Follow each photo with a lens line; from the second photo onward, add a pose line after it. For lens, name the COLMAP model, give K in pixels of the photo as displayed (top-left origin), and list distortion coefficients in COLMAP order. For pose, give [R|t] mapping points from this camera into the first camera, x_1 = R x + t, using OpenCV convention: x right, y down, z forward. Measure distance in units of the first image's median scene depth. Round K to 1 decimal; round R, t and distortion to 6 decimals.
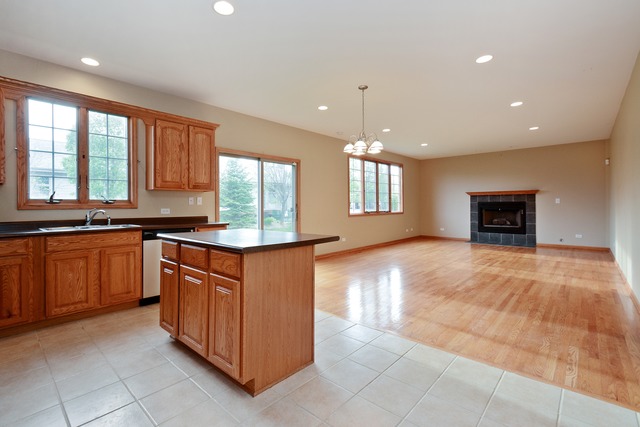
lens RADIAL K [[278.8, 0, 322.7], [0, 278.8, 207.1], [0, 0, 1]] dist [-0.001465, -0.000656]
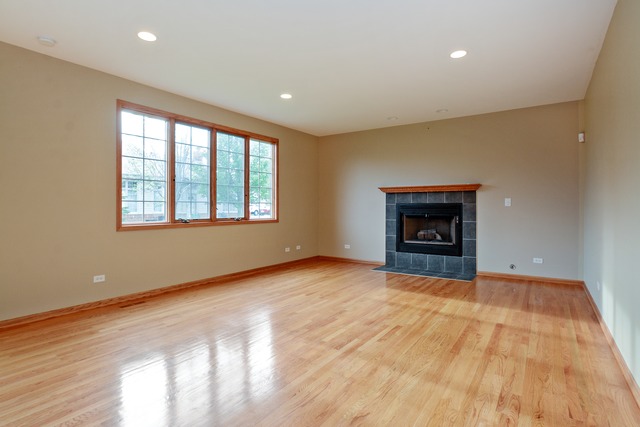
lens RADIAL K [[325.0, 0, 319.1], [0, 325.0, 213.3], [0, 0, 1]] dist [-0.021793, 0.001220]
pose [[0.989860, 0.002592, 0.142021, 0.303078], [-0.003793, 0.999959, 0.008189, -0.001779], [-0.141994, -0.008645, 0.989830, 0.327549]]
